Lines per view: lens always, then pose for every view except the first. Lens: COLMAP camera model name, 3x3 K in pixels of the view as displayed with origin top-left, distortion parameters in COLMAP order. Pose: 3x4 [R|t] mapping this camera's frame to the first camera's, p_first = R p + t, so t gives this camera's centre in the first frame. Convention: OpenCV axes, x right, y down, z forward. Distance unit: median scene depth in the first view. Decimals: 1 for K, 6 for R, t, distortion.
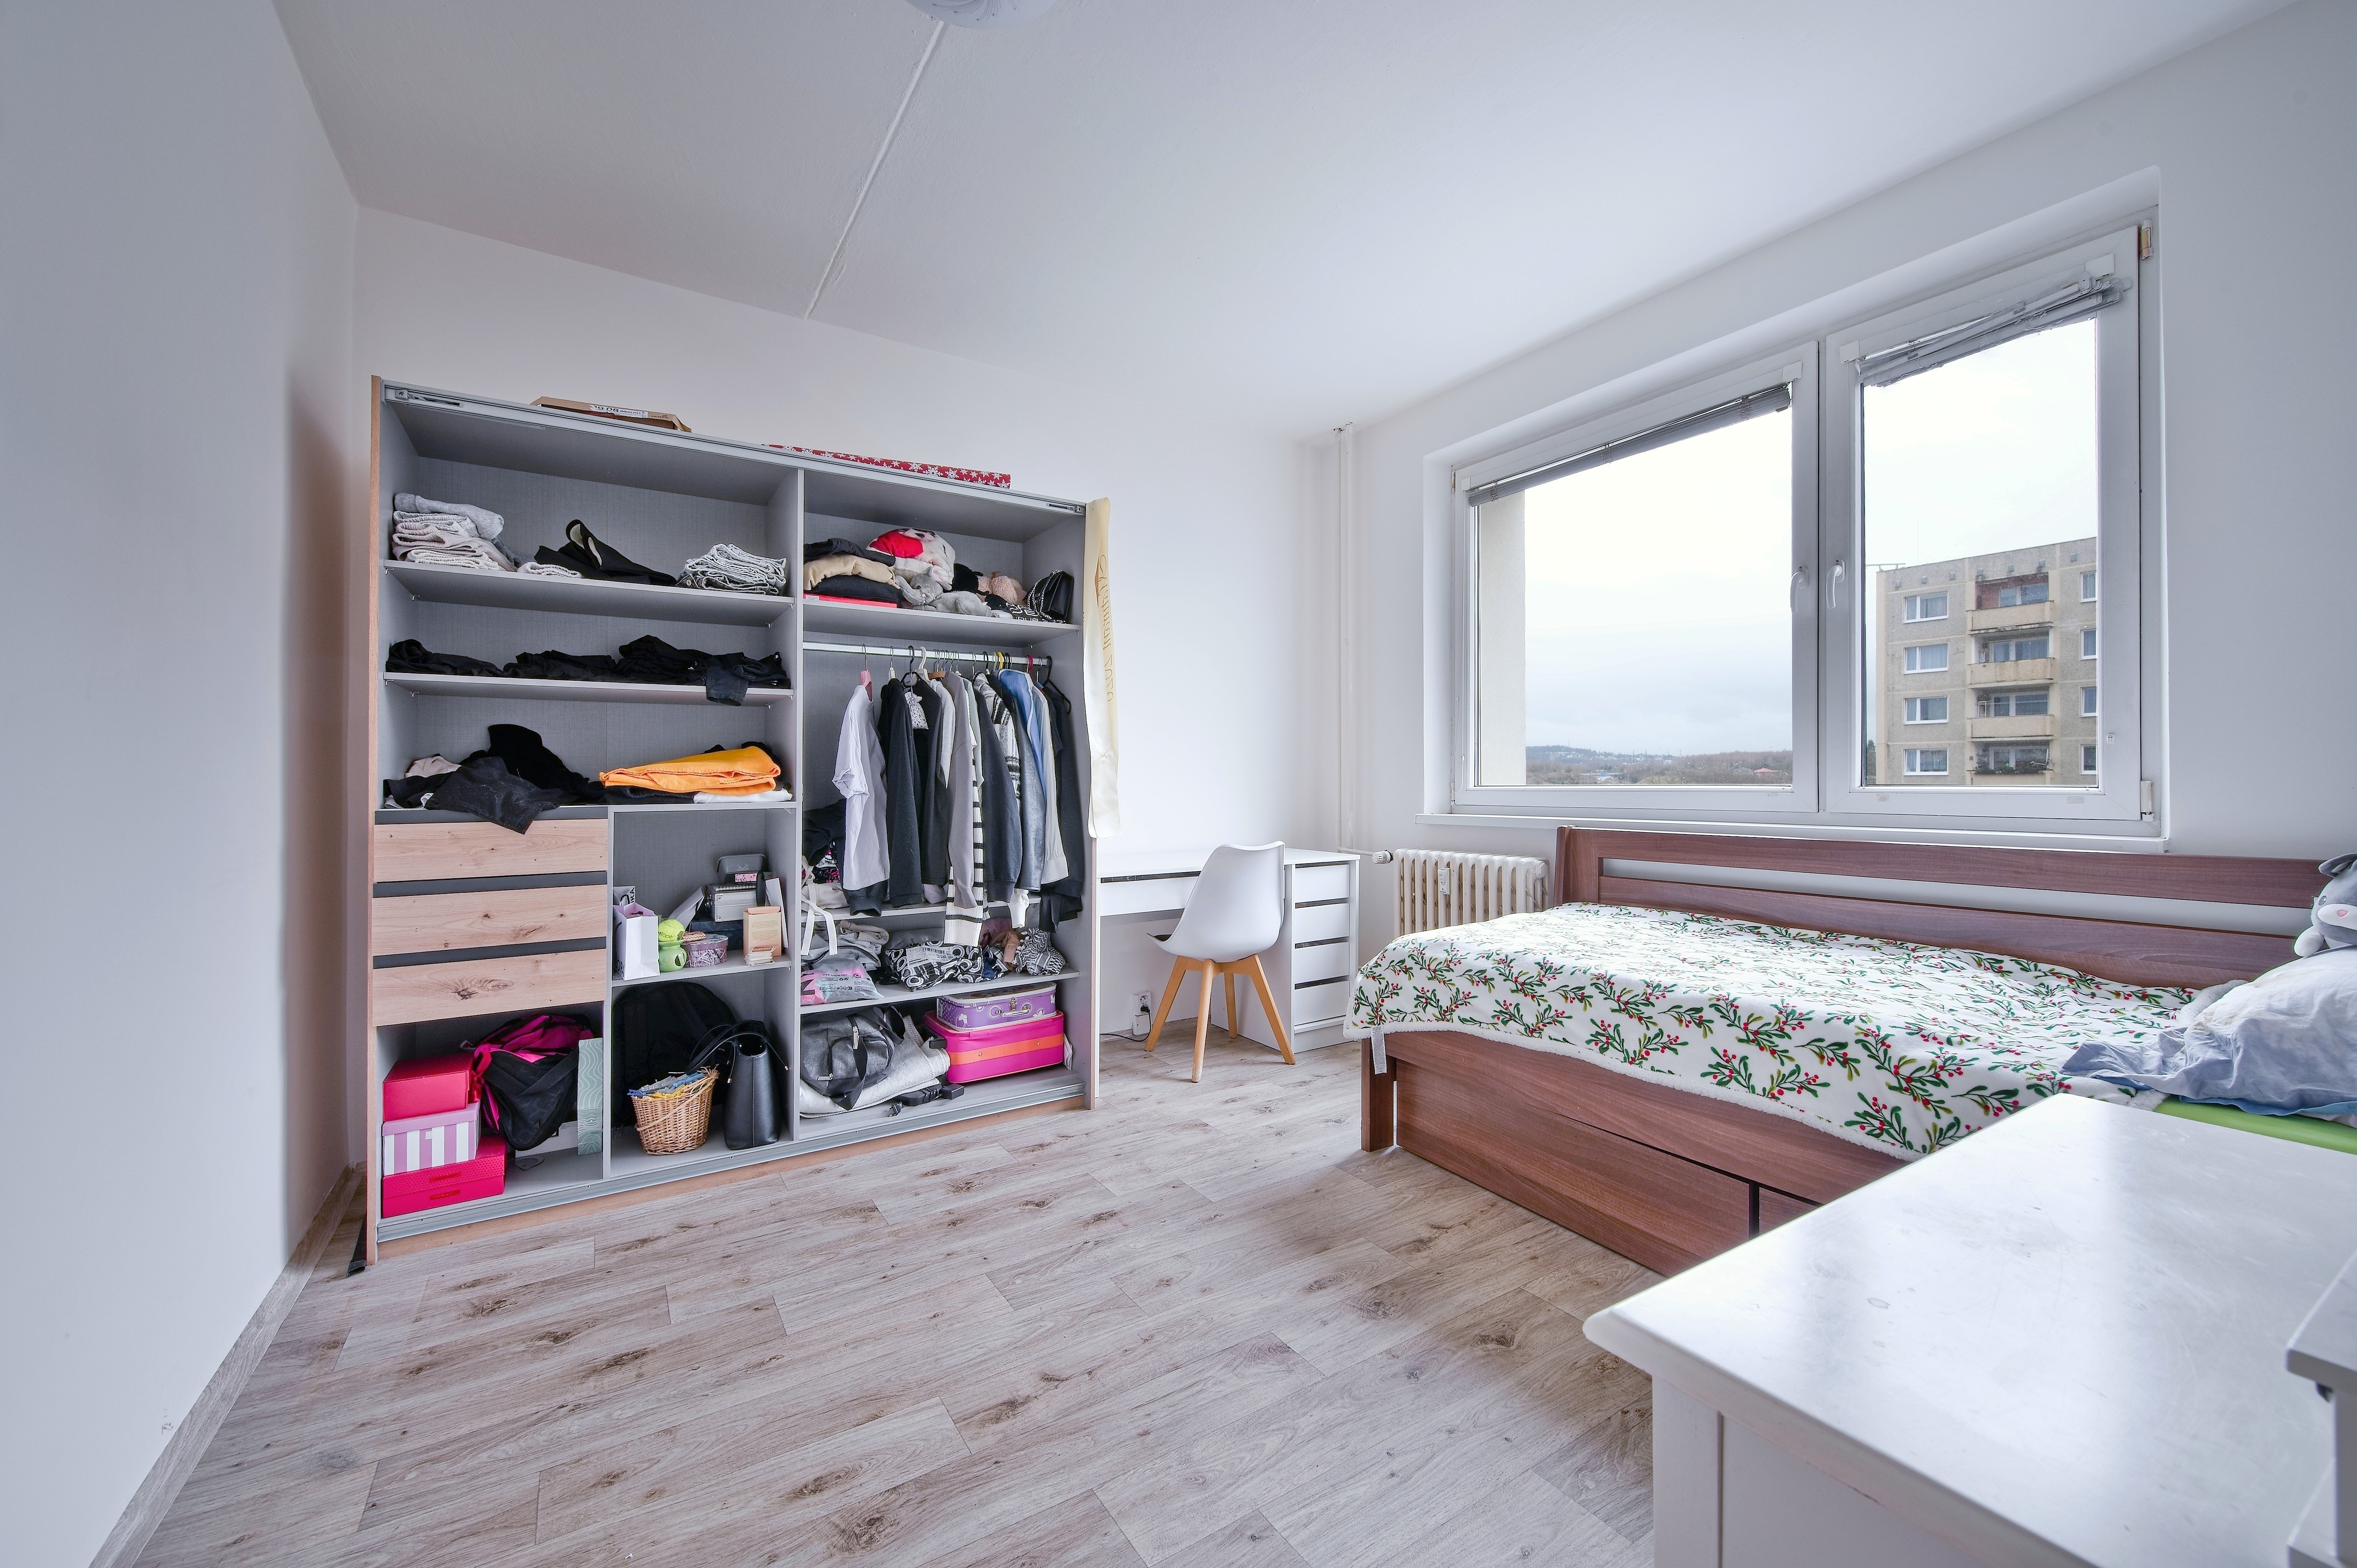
lens RADIAL K [[925.4, 0, 1172.4], [0, 925.4, 772.4], [0, 0, 1]] dist [0.001208, -0.000217]
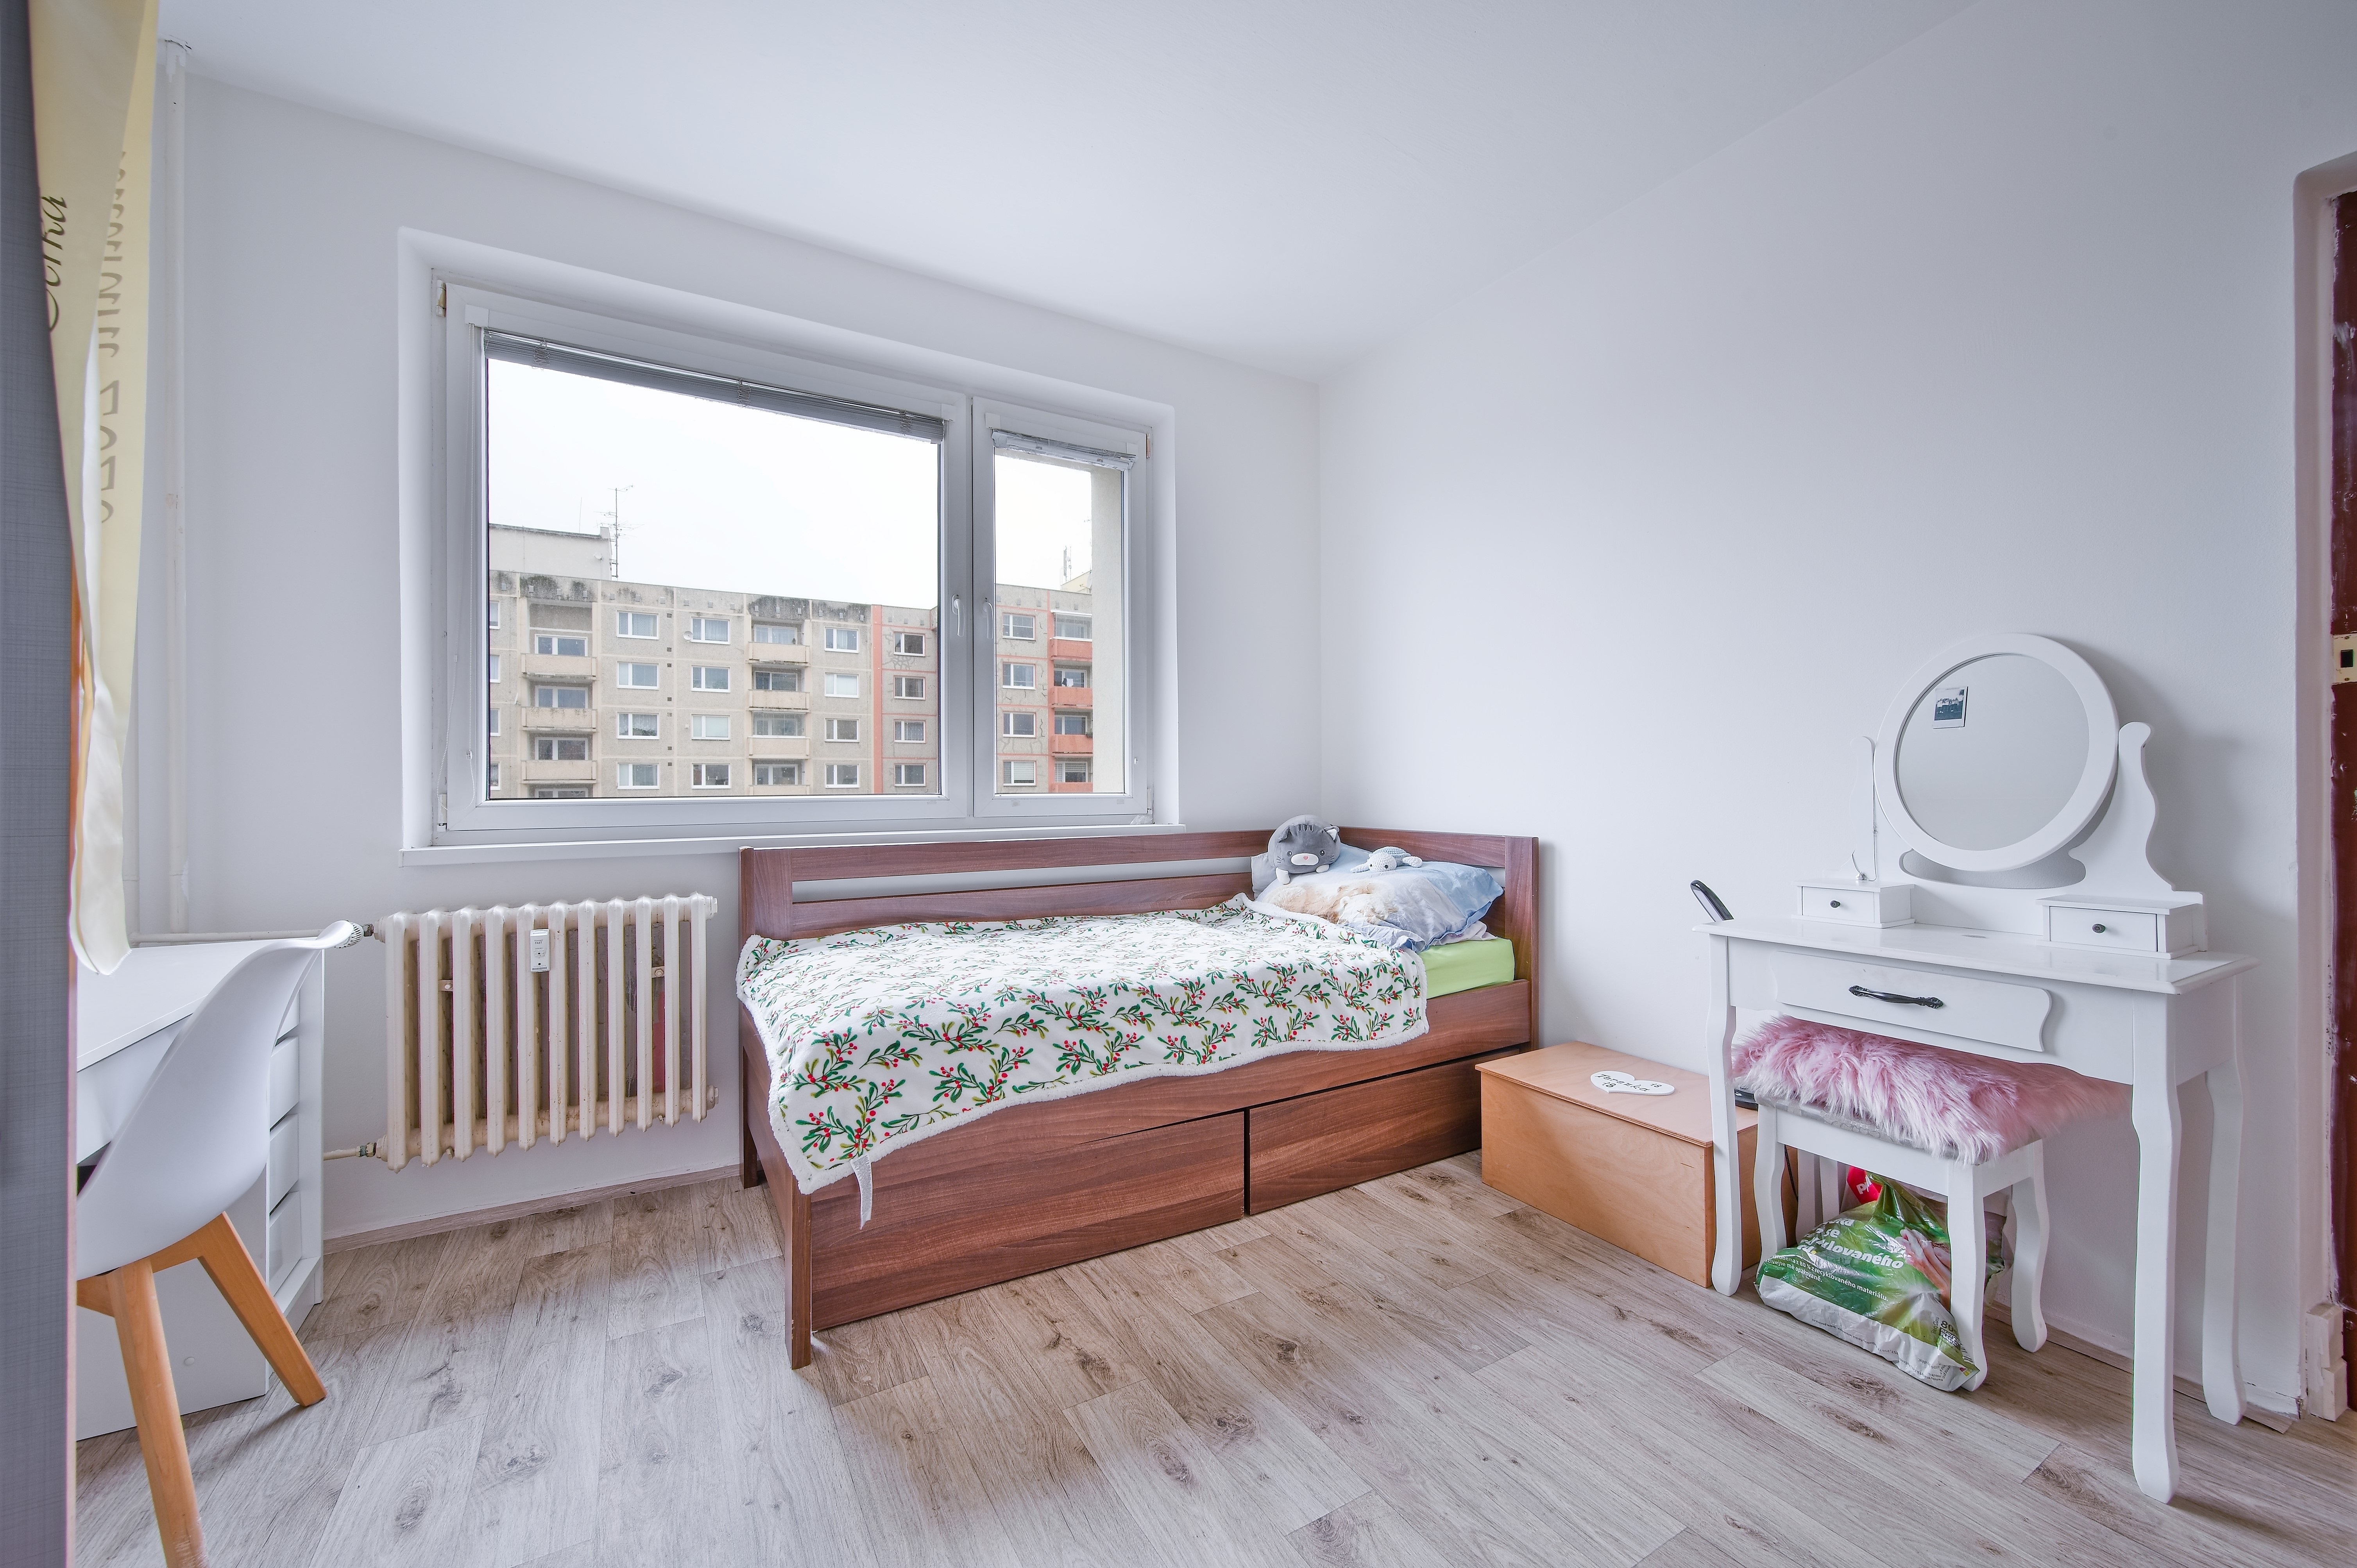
lens RADIAL K [[906.1, 0, 1233.6], [0, 906.1, 808.0], [0, 0, 1]] dist [-0.101457, 0.068491]
pose [[-0.004668, -0.008194, 0.999956, -0.447456], [-0.023879, 0.999682, 0.008080, 0.015198], [-0.999704, -0.023840, -0.004862, 0.811412]]
